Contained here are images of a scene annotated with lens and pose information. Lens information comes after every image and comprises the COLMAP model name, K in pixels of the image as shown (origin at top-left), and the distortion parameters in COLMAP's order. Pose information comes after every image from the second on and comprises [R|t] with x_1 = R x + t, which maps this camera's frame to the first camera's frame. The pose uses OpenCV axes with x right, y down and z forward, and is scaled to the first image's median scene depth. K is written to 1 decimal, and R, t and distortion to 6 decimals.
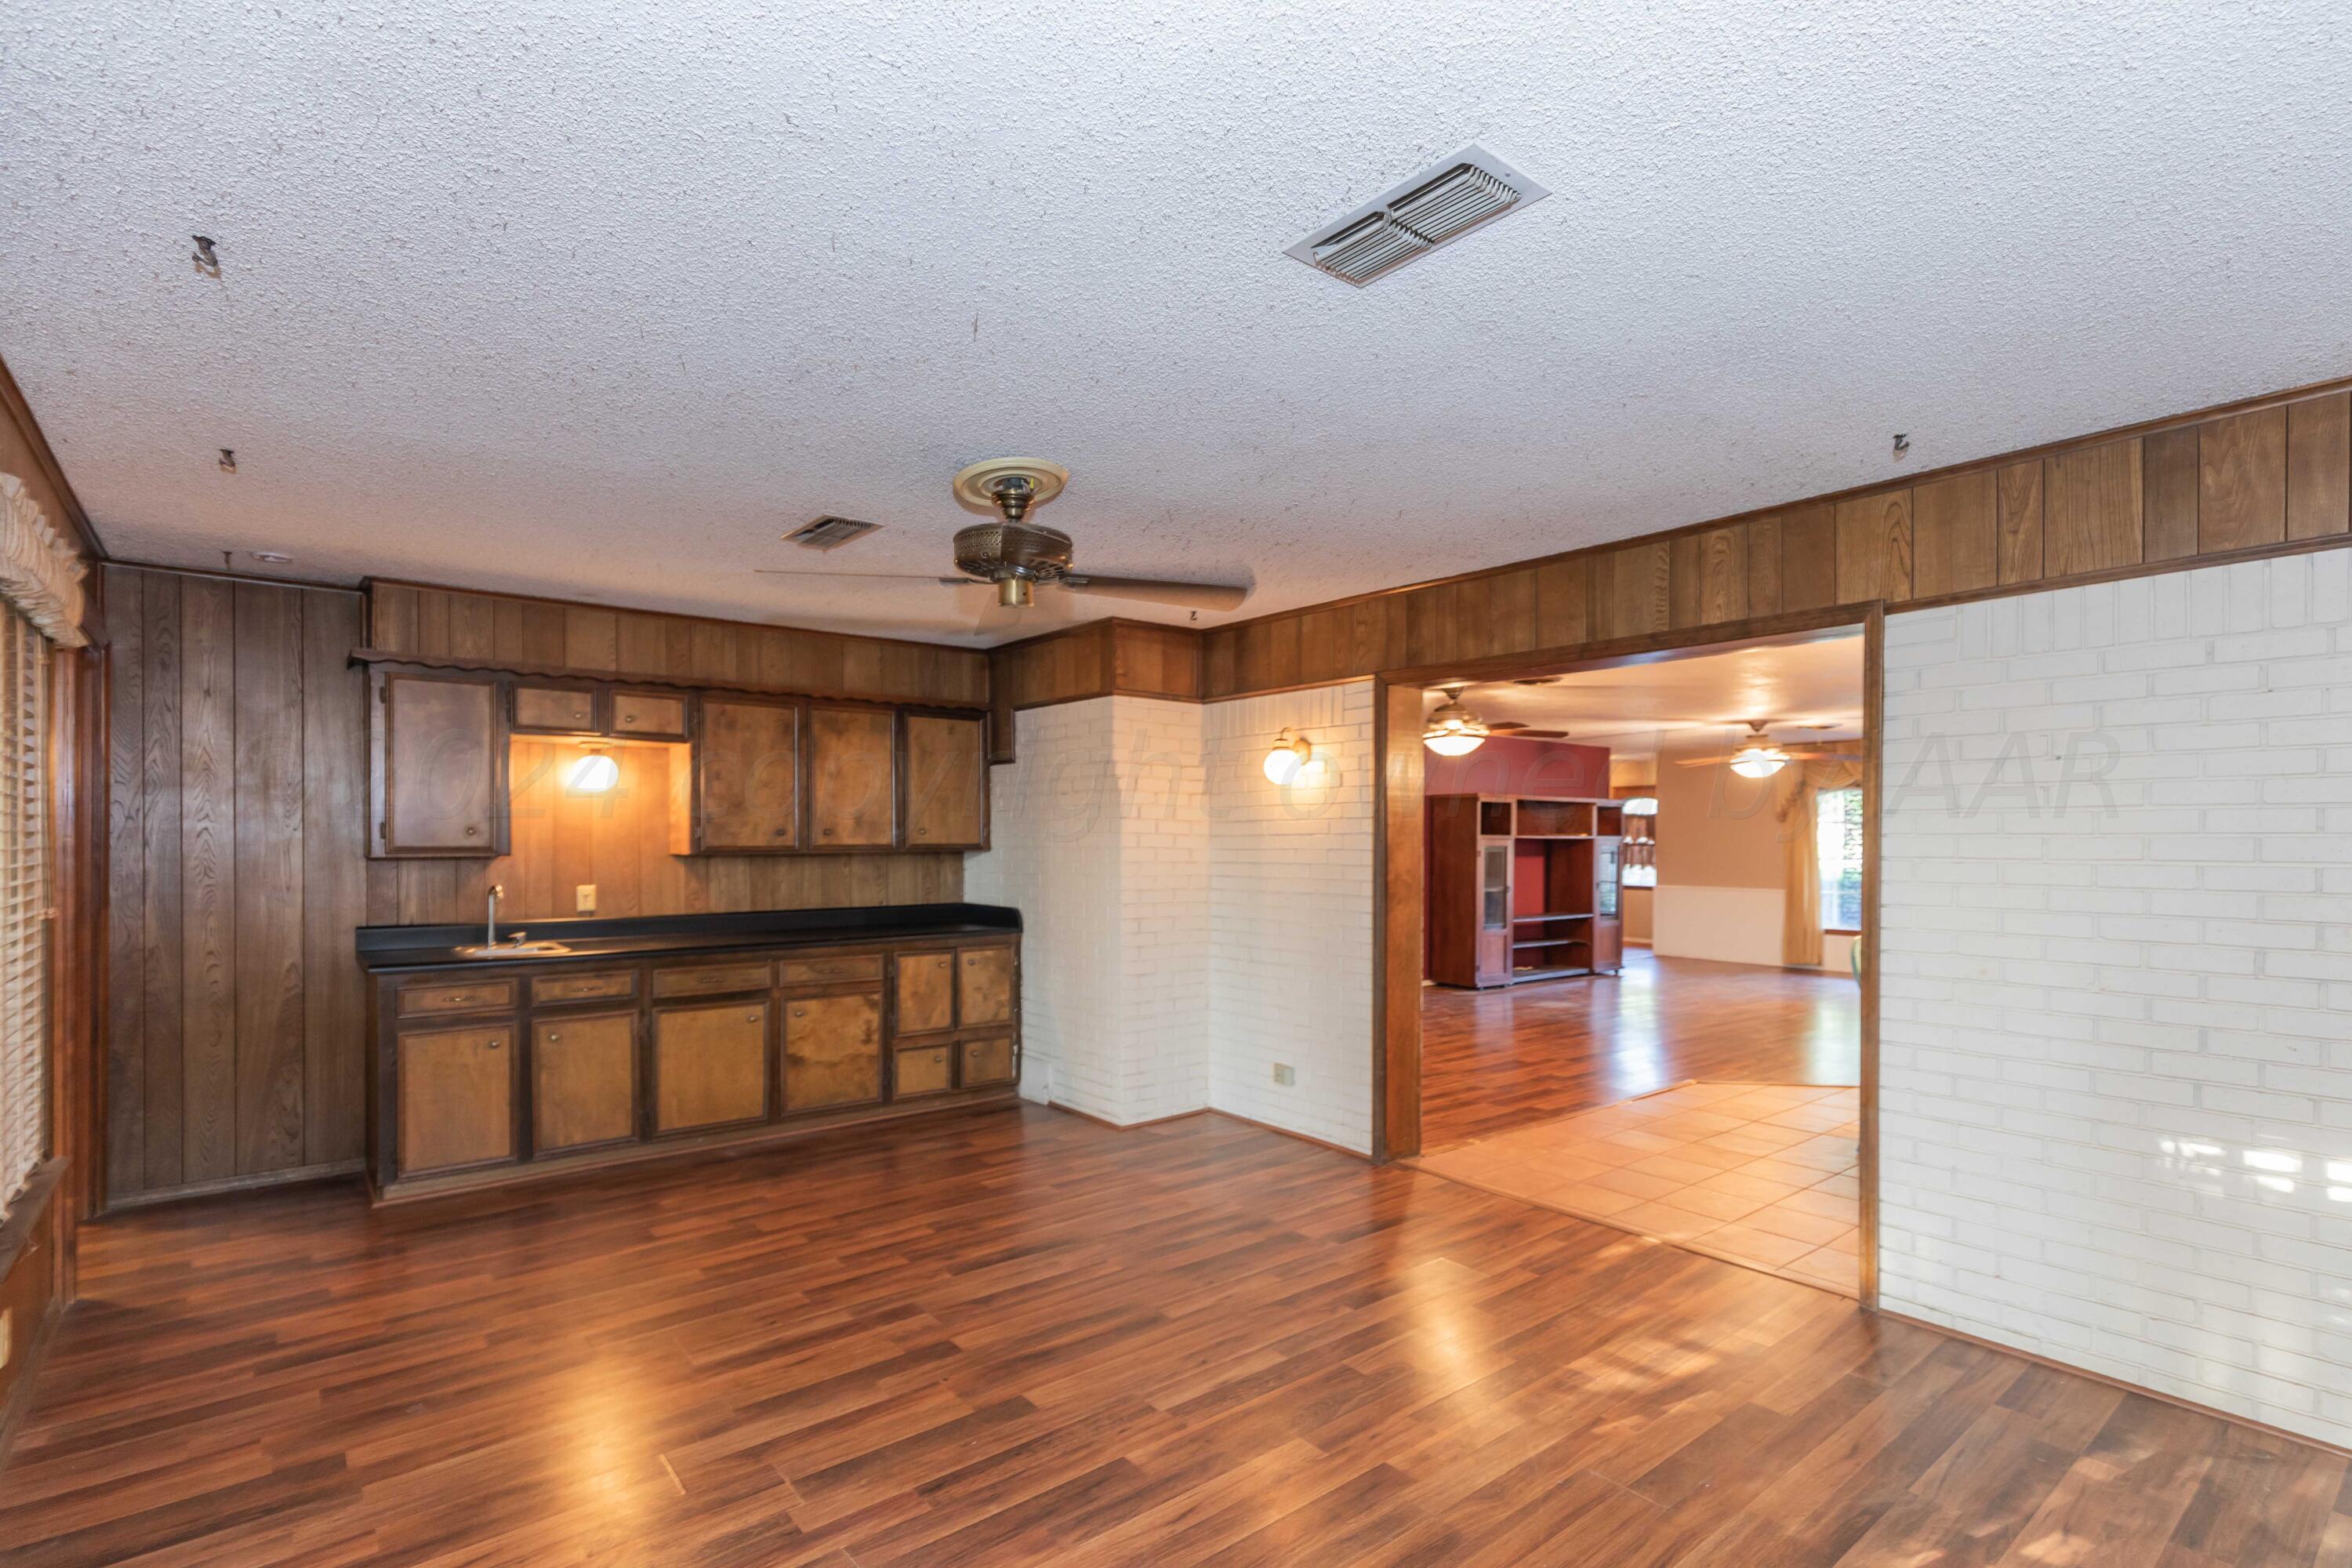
lens RADIAL K [[1102.0, 0, 1193.4], [0, 1102.0, 840.6], [0, 0, 1]] dist [0.010282, -0.003094]
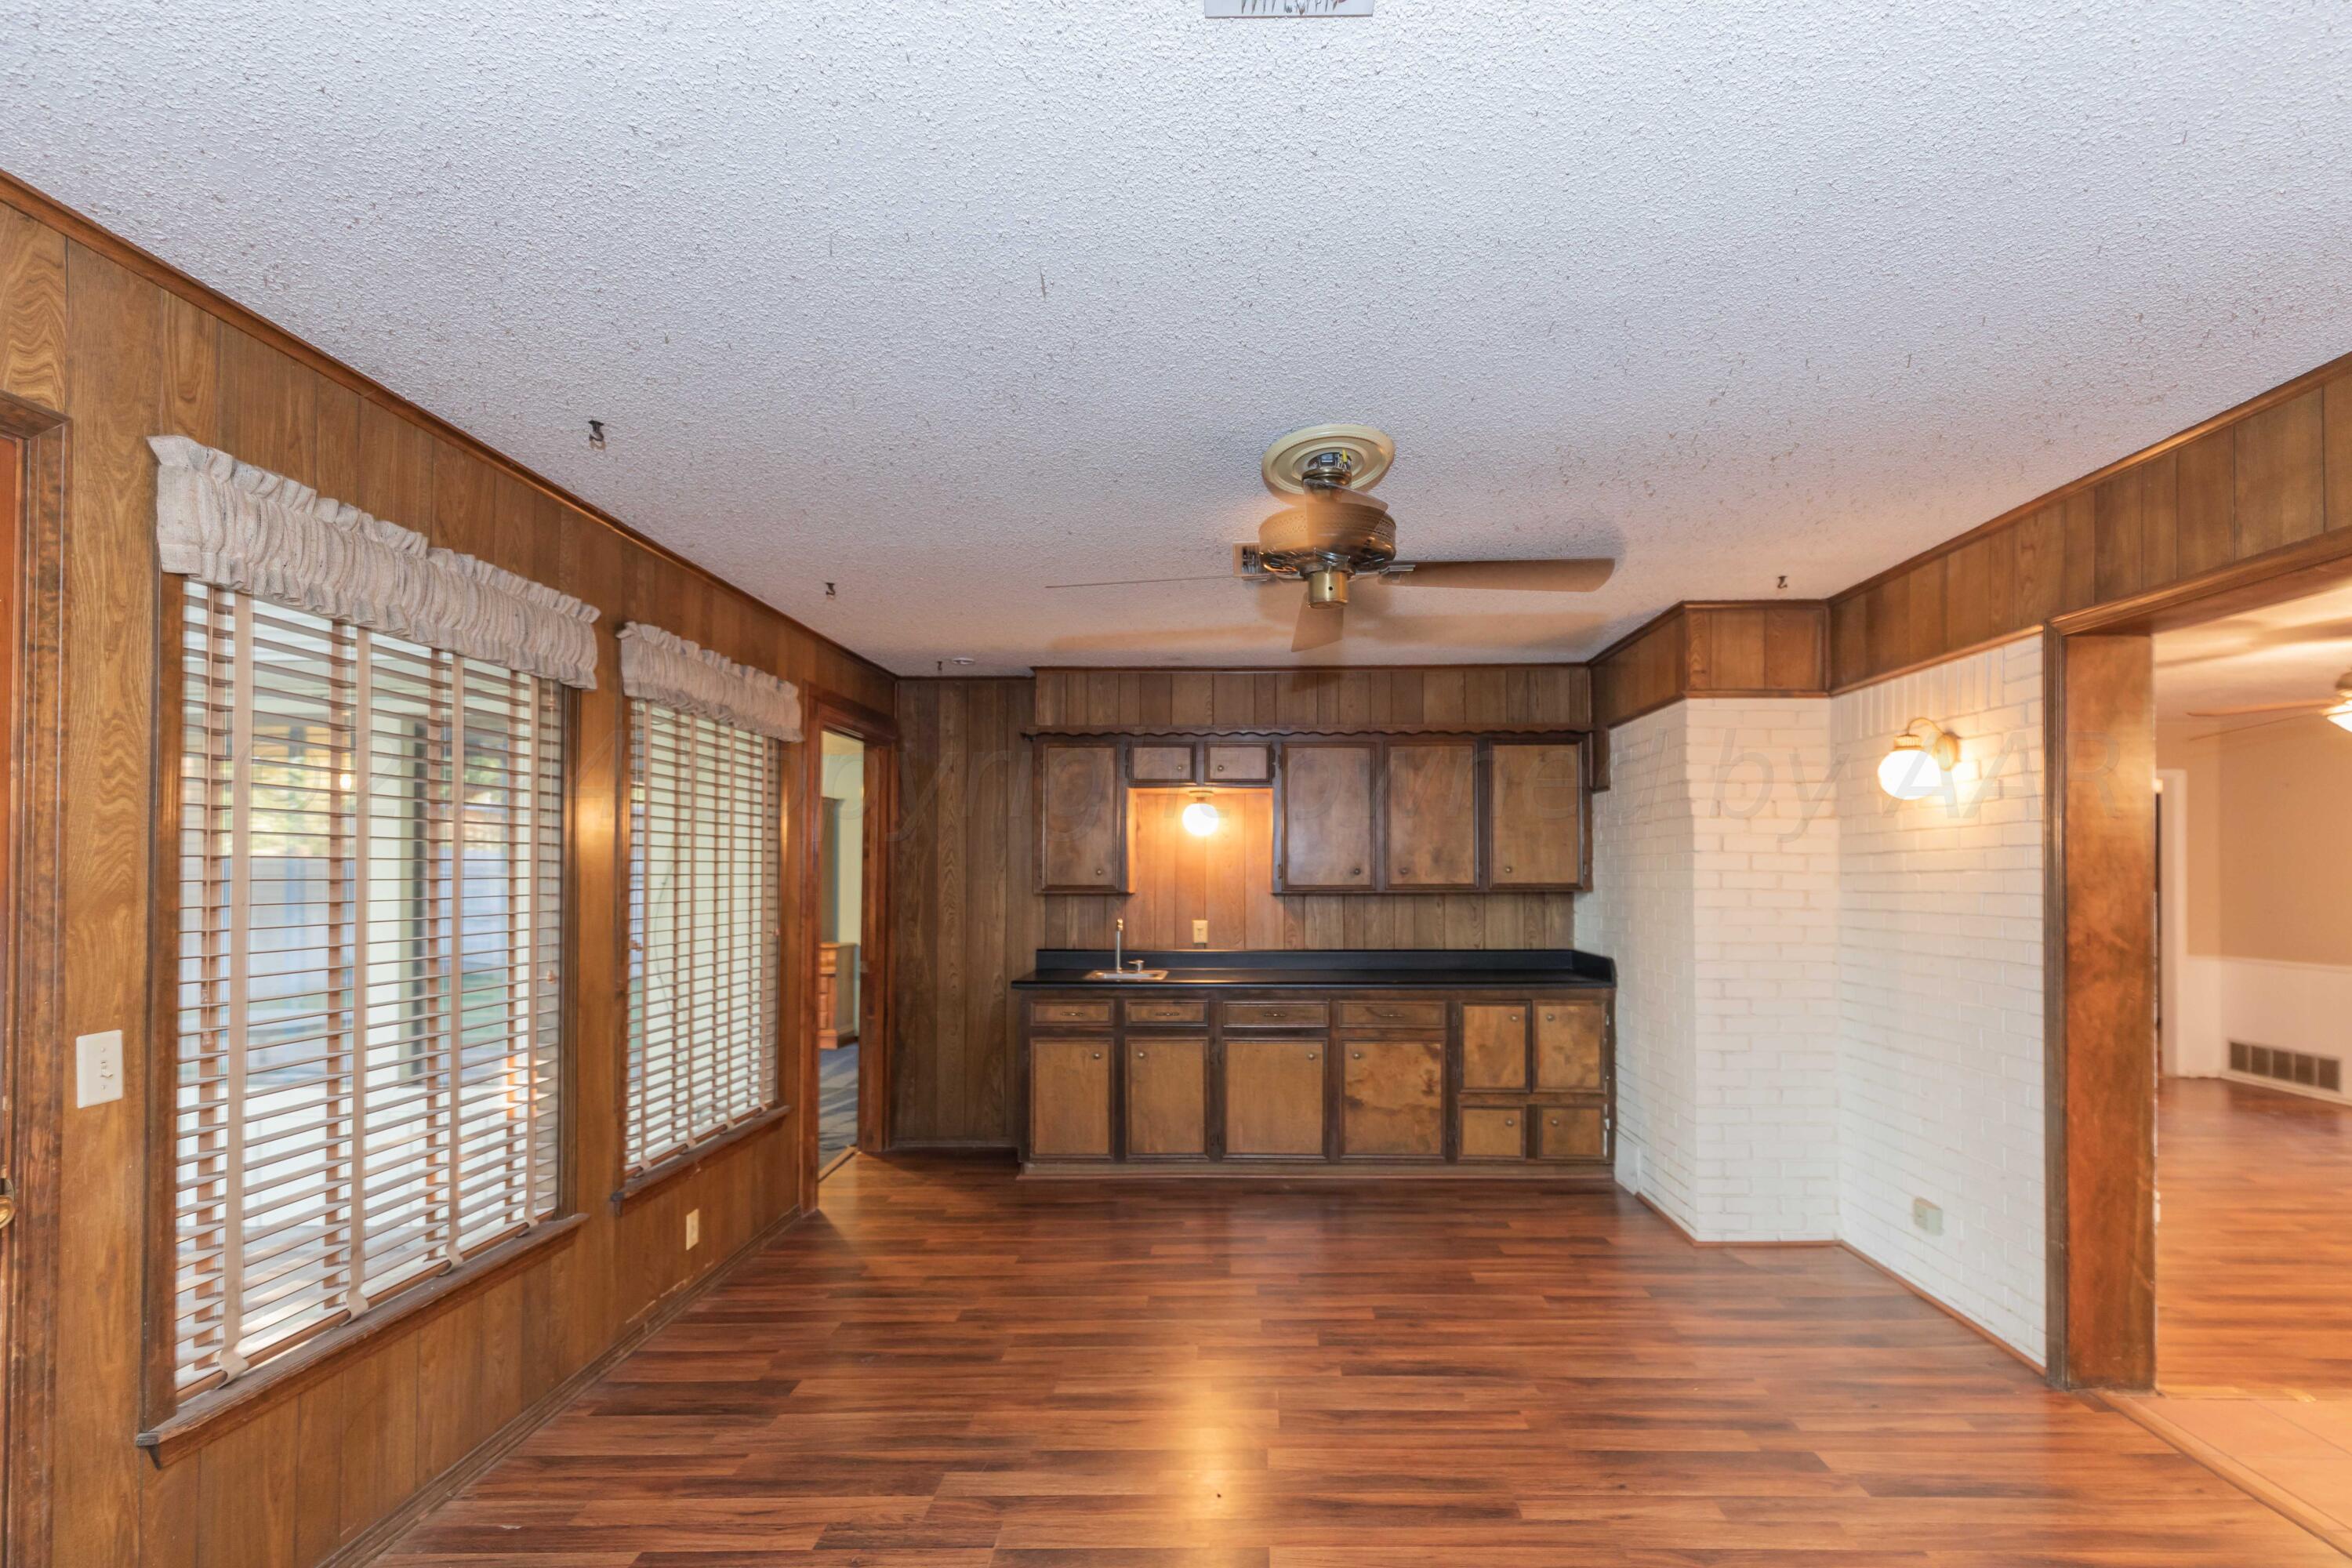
lens RADIAL K [[1102.0, 0, 1194.3], [0, 1102.0, 863.7], [0, 0, 1]] dist [0.010282, -0.003094]
pose [[0.768916, -0.009675, -0.639277, 0.164870], [0.000665, 0.999897, -0.014332, -0.000419], [0.639350, 0.010595, 0.768843, 0.154854]]
